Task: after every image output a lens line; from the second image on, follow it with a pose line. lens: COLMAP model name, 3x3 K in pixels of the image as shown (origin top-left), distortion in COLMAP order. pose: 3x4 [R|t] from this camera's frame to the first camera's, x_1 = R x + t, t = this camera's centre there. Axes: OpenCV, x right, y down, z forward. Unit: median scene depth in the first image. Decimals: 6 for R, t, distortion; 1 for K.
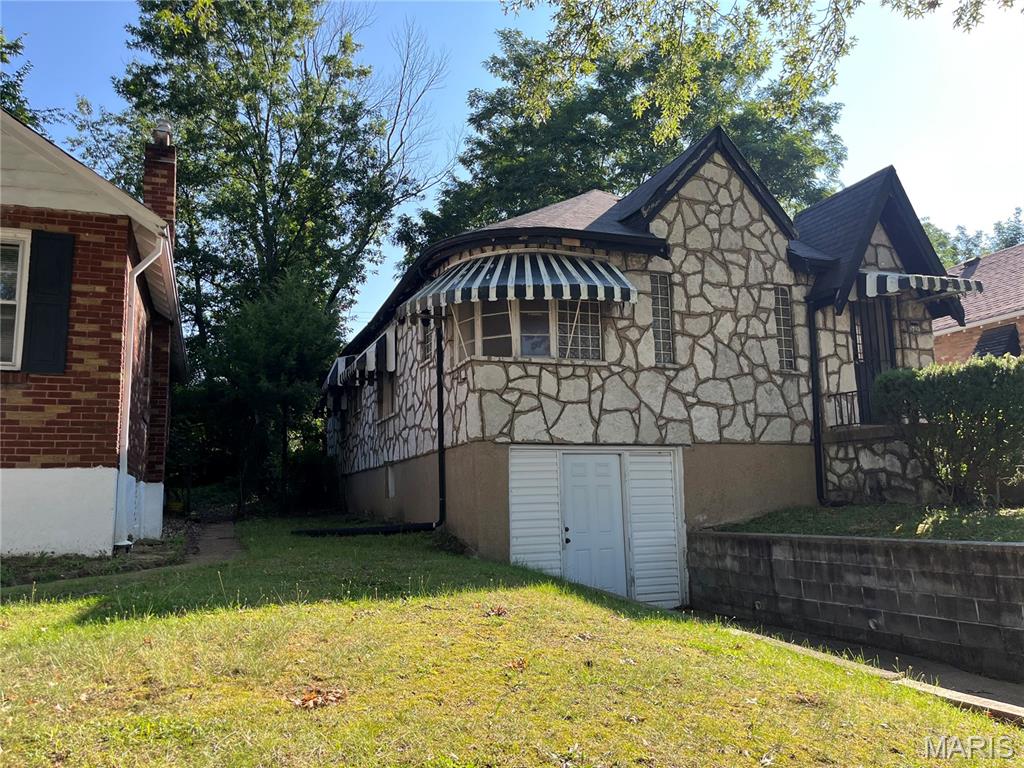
lens RADIAL K [[779.5, 0, 513.4], [0, 779.5, 383.4], [0, 0, 1]] dist [0.070616, -0.055545]
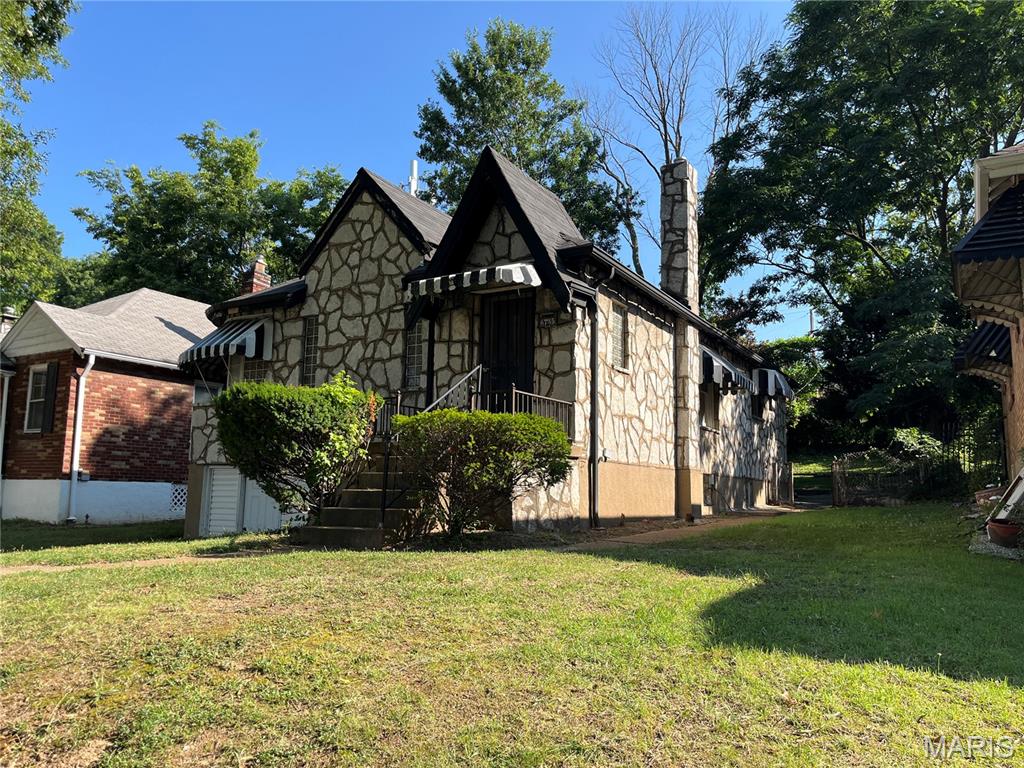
lens RADIAL K [[779.5, 0, 508.2], [0, 779.5, 392.9], [0, 0, 1]] dist [0.070616, -0.055545]
pose [[0.608565, -0.070823, -0.790337, 1.265726], [0.087976, 0.995891, -0.021500, 0.023704], [0.788612, -0.056446, 0.612295, 0.498918]]
